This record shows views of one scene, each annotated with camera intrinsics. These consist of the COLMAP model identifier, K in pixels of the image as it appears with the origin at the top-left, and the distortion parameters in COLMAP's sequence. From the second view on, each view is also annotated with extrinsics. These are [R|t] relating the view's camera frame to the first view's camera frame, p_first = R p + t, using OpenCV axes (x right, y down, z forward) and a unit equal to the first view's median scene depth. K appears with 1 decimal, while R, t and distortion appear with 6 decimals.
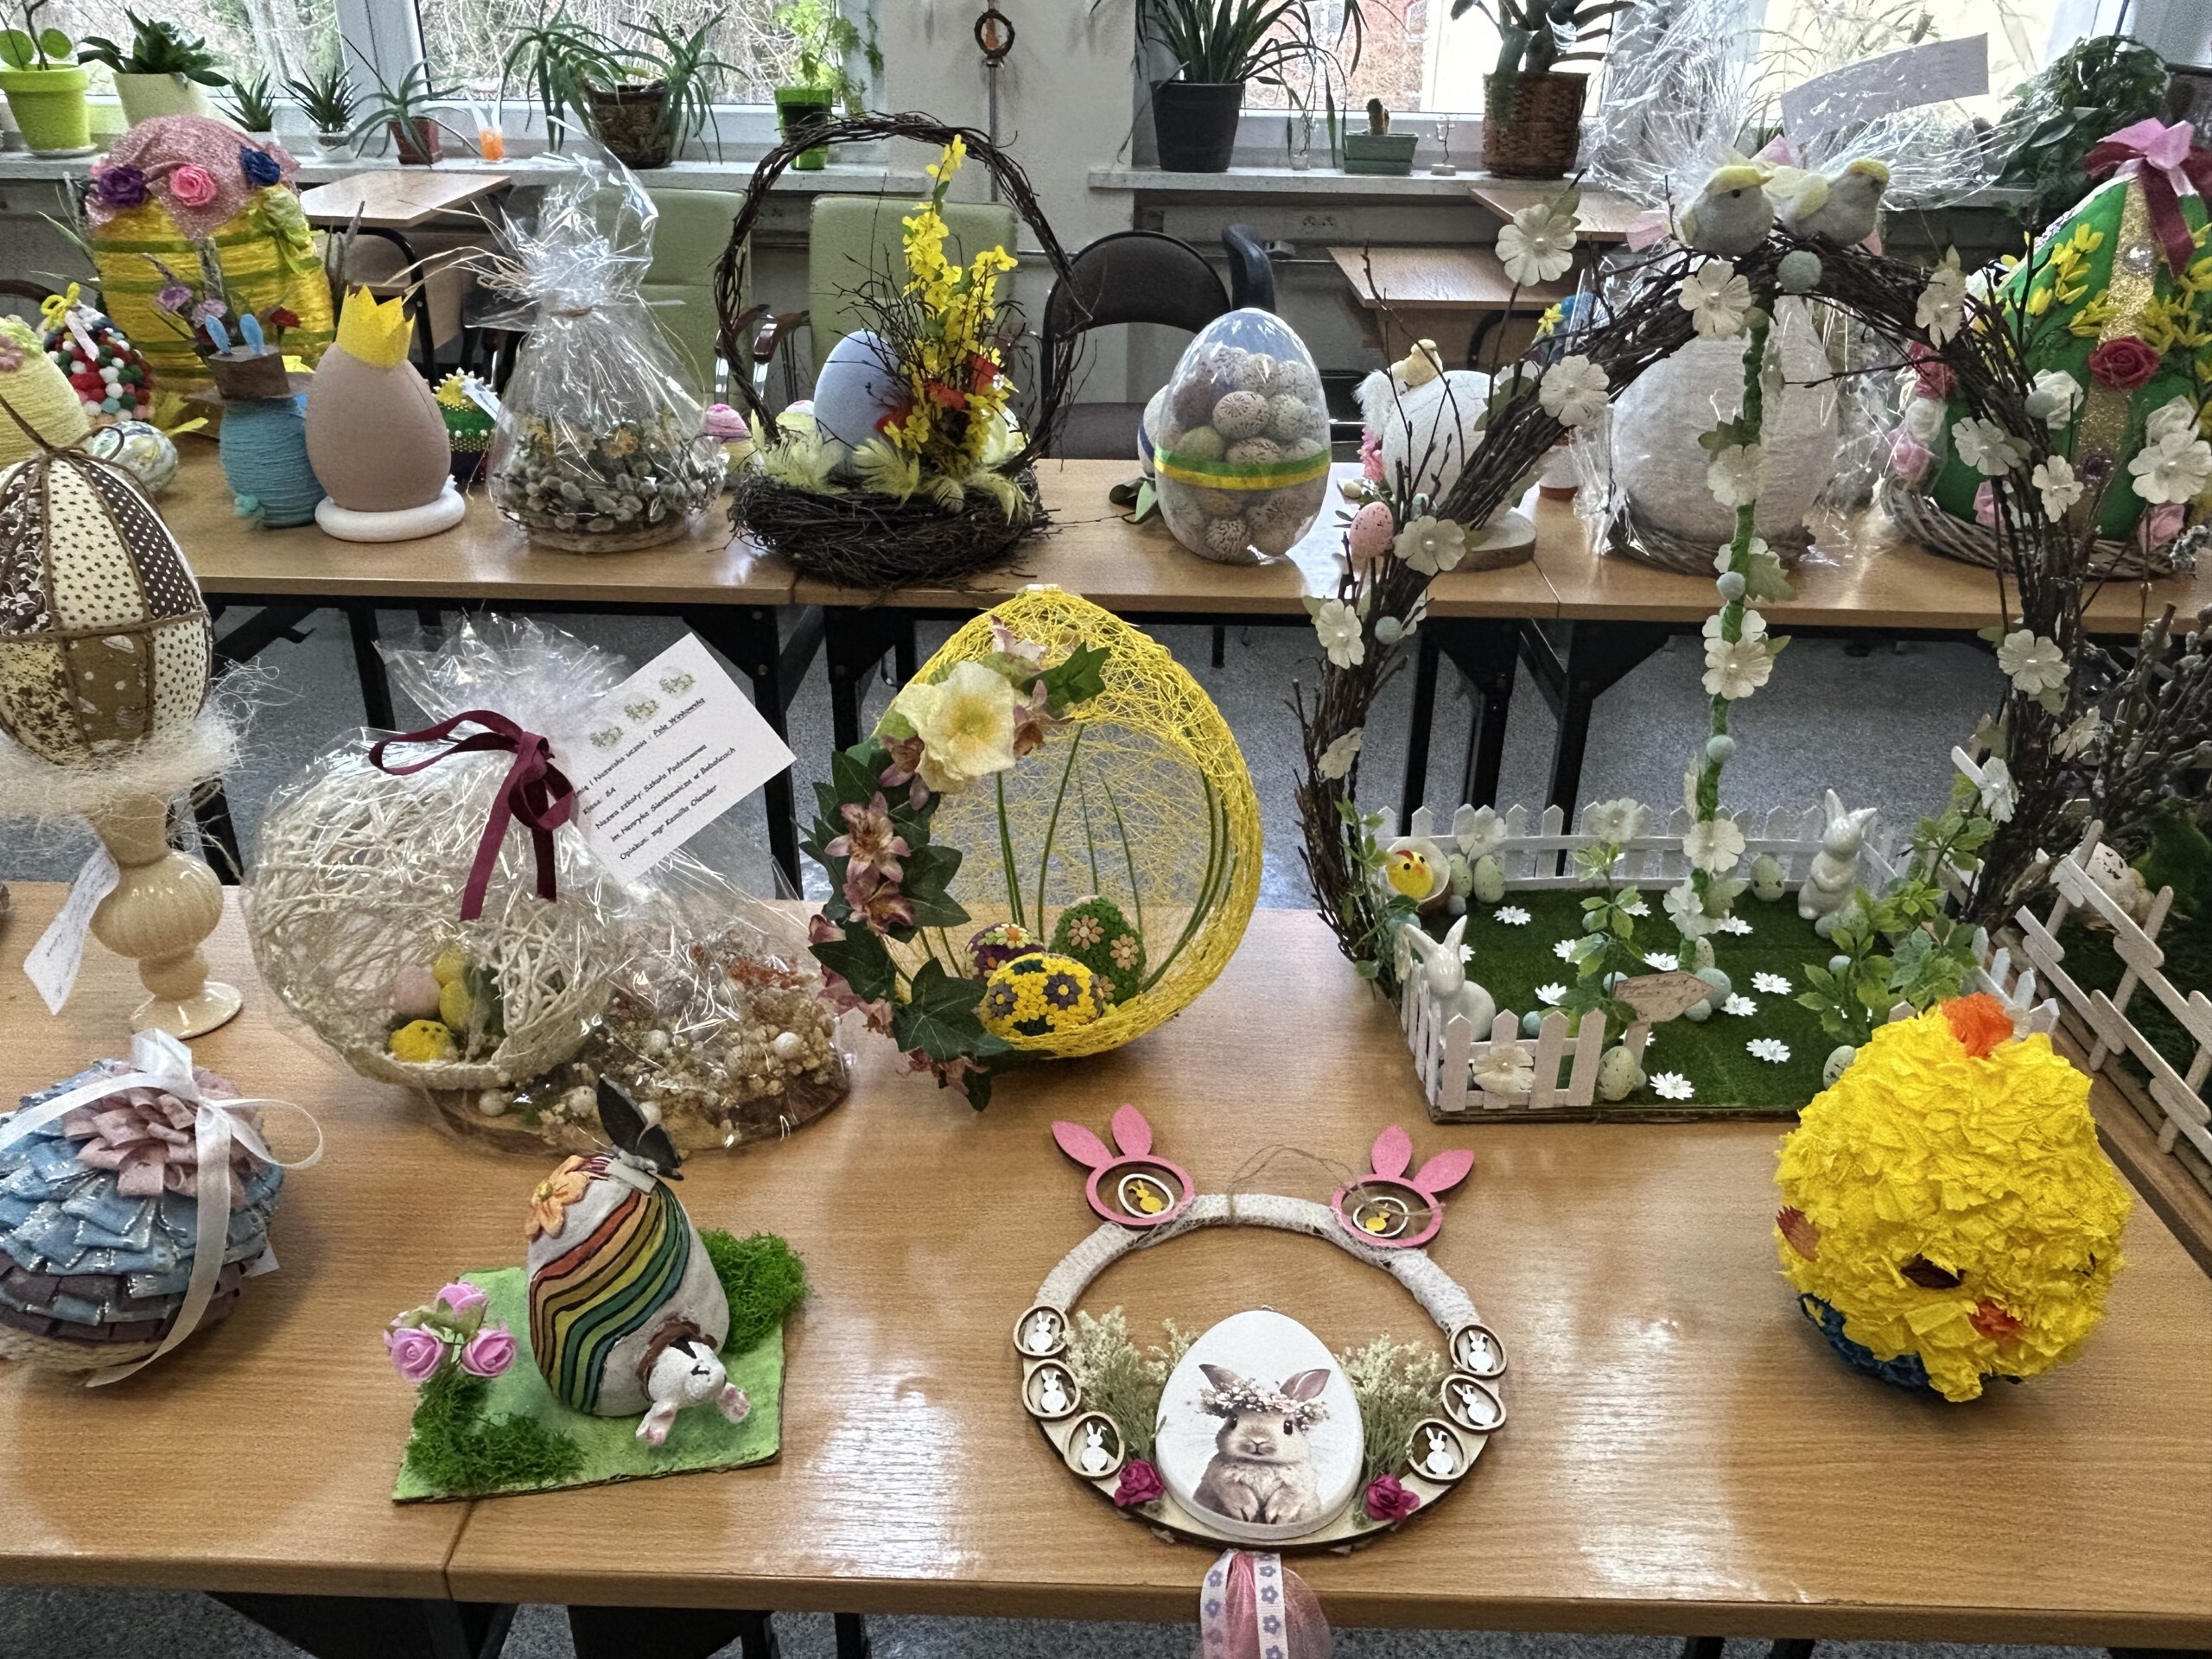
lens RADIAL K [[1641.7, 0, 1106.0], [0, 1641.7, 829.5], [0, 0, 1]] dist [0.011252, -0.021215]
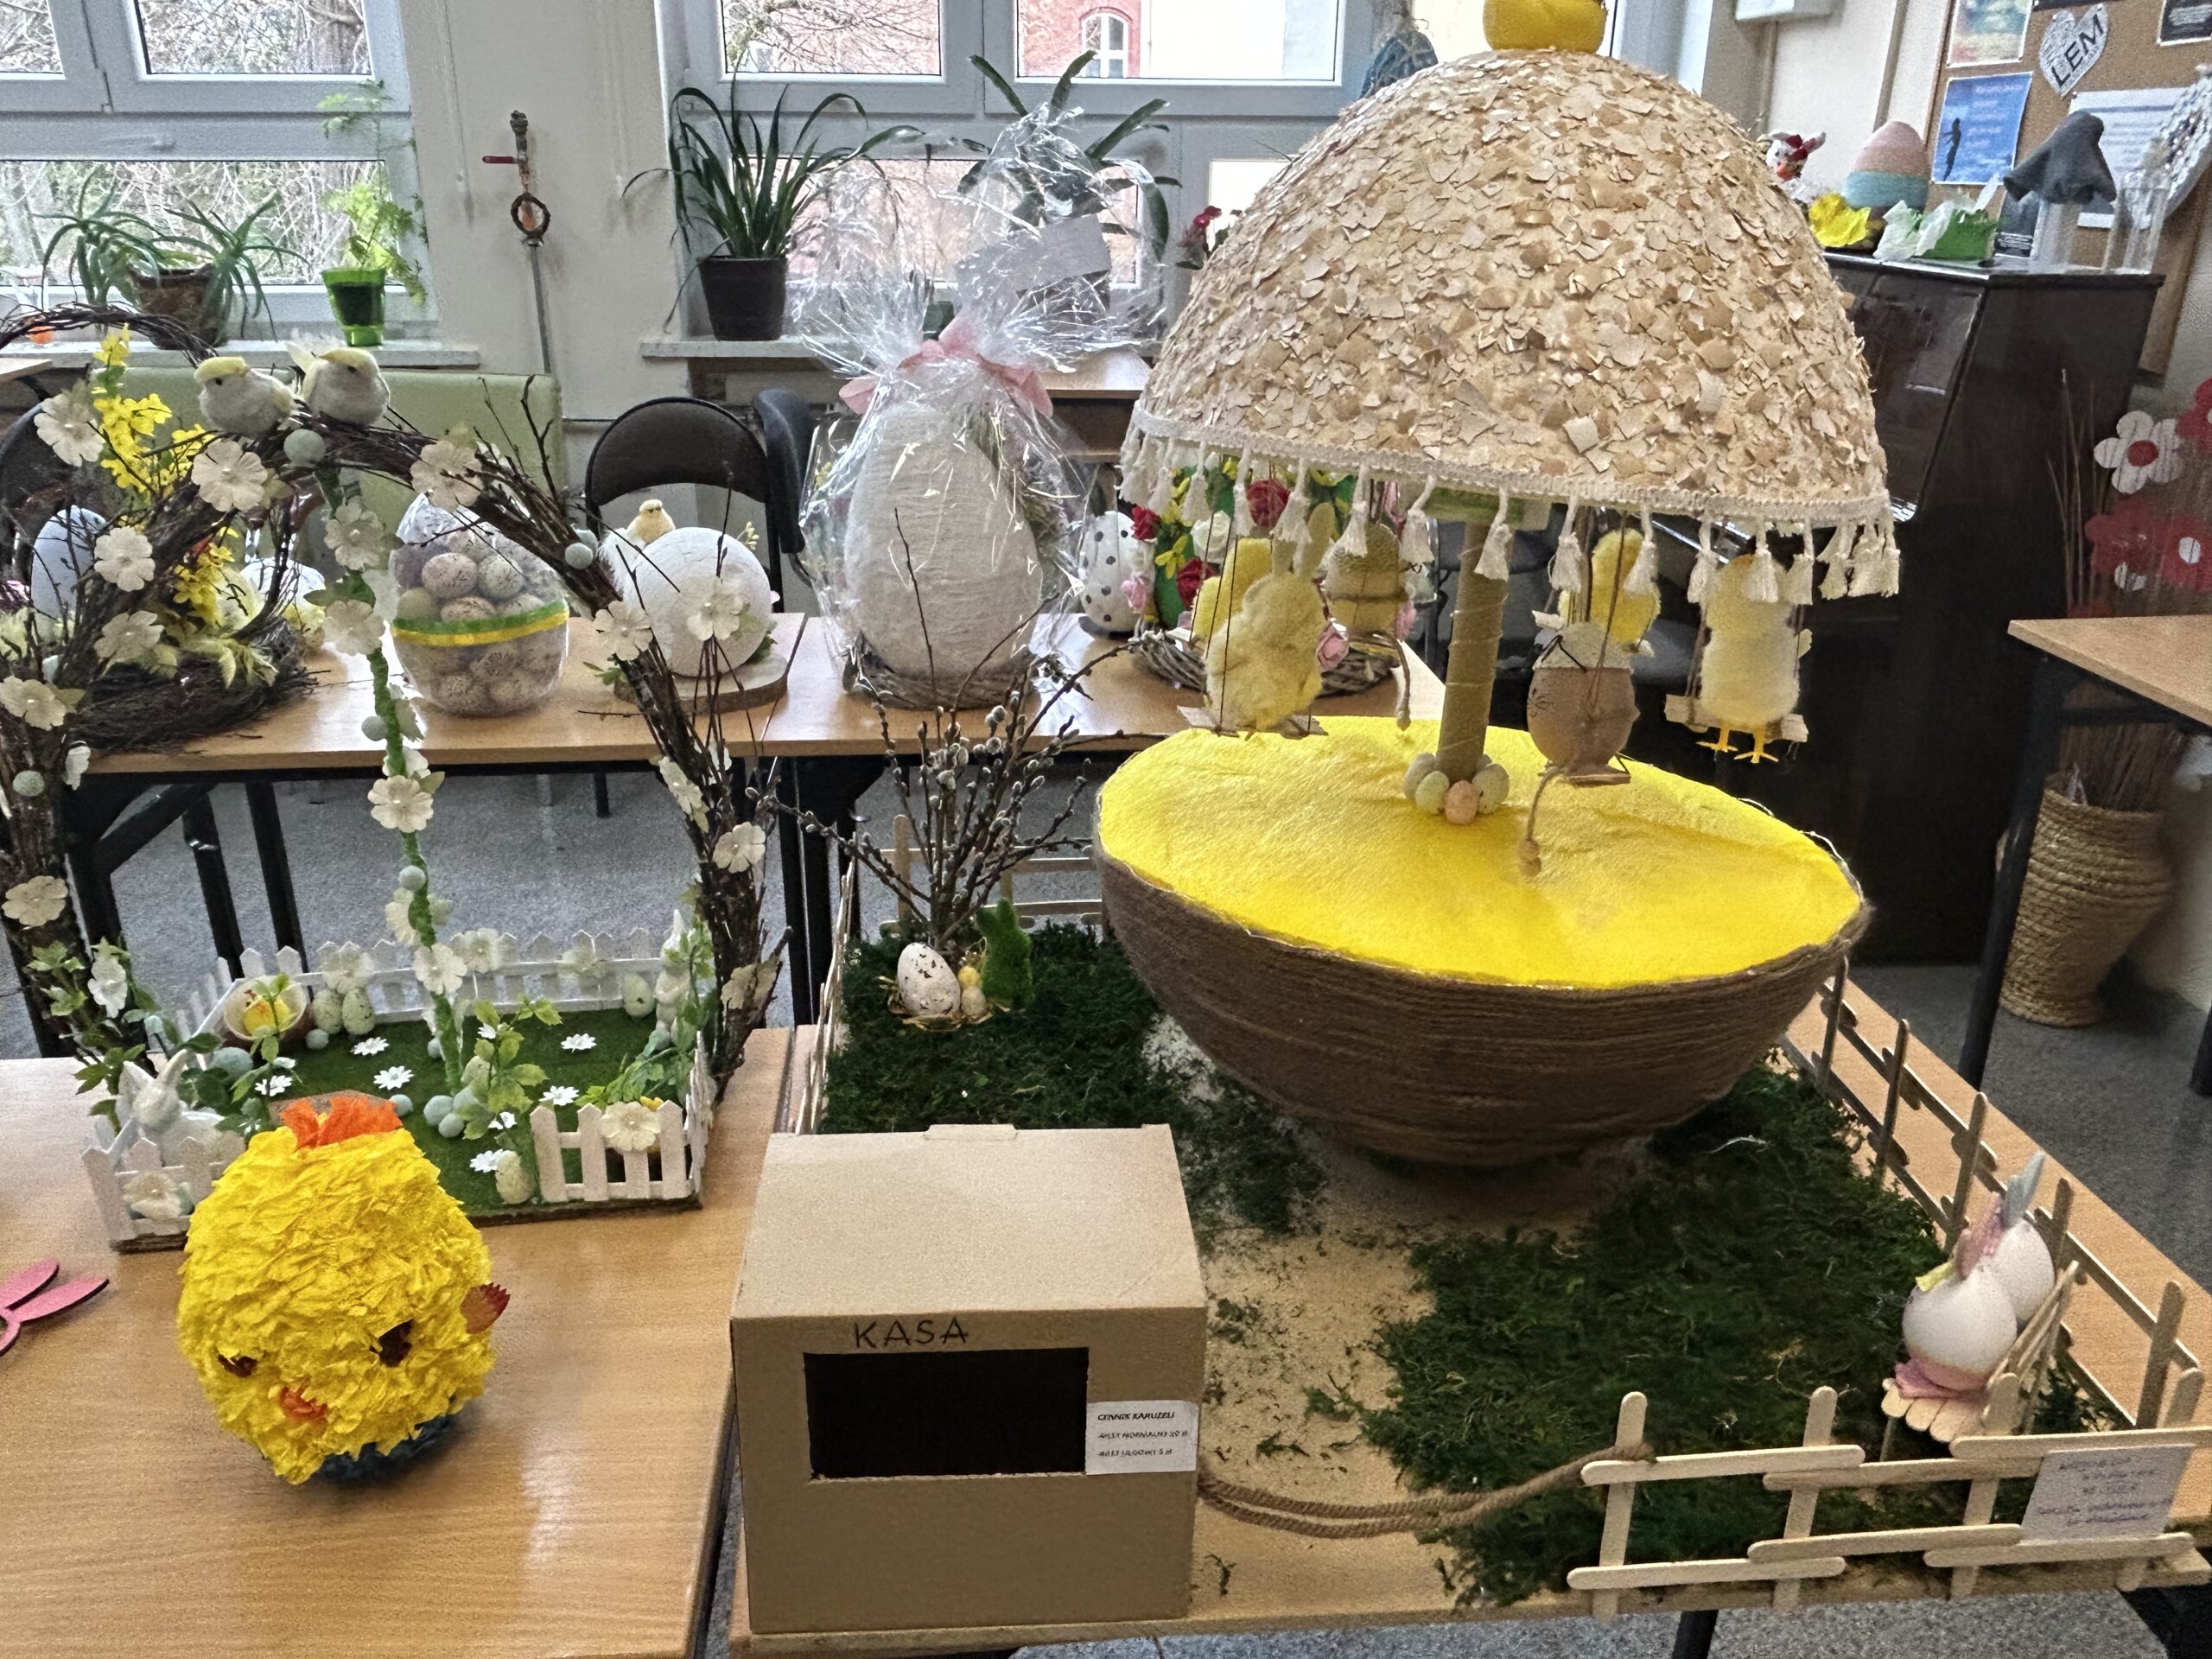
lens RADIAL K [[1639.2, 0, 1106.0], [0, 1639.2, 829.5], [0, 0, 1]] dist [0.000219, -0.003426]
pose [[0.994381, -0.049467, 0.093596, 0.327532], [0.057289, 0.994916, -0.082828, 0.014991], [-0.089022, 0.087724, 0.992159, -0.046385]]
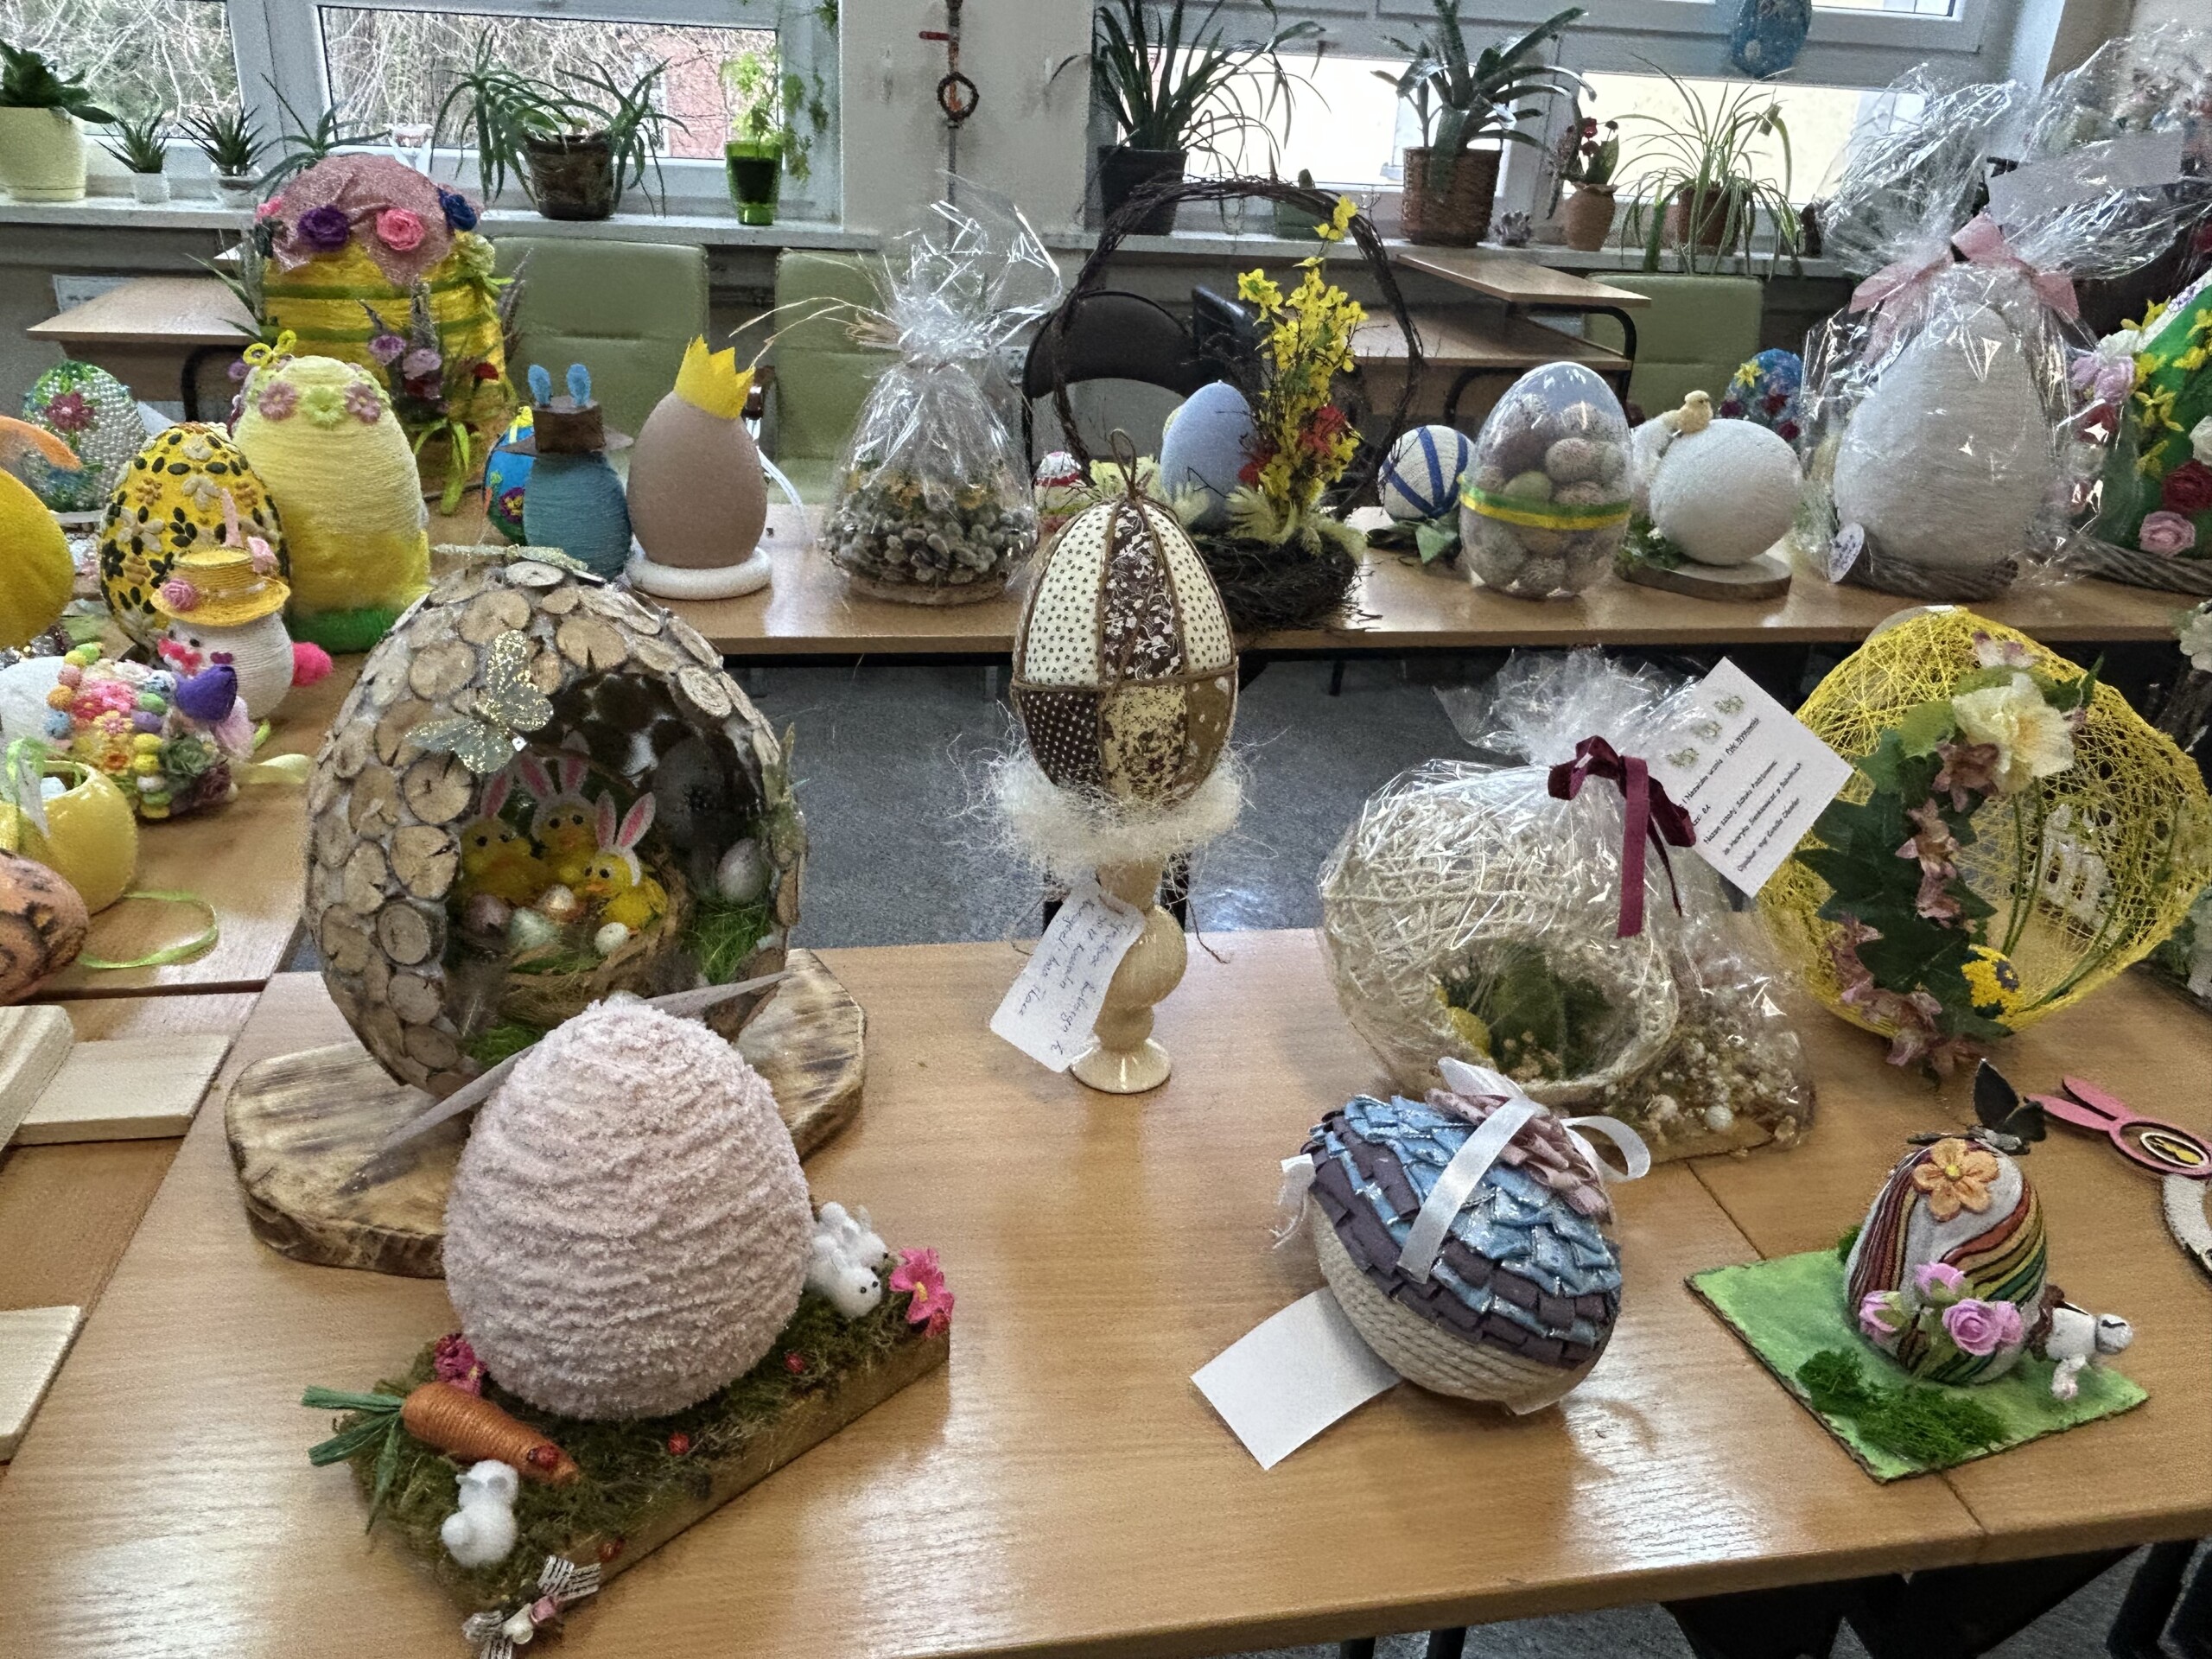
lens RADIAL K [[1639.2, 0, 1106.0], [0, 1639.2, 829.5], [0, 0, 1]] dist [0.000219, -0.003426]
pose [[0.980766, -0.050123, 0.188640, -0.352650], [0.056290, 0.998036, -0.027471, -0.001068], [-0.186893, 0.037561, 0.981662, 0.017432]]
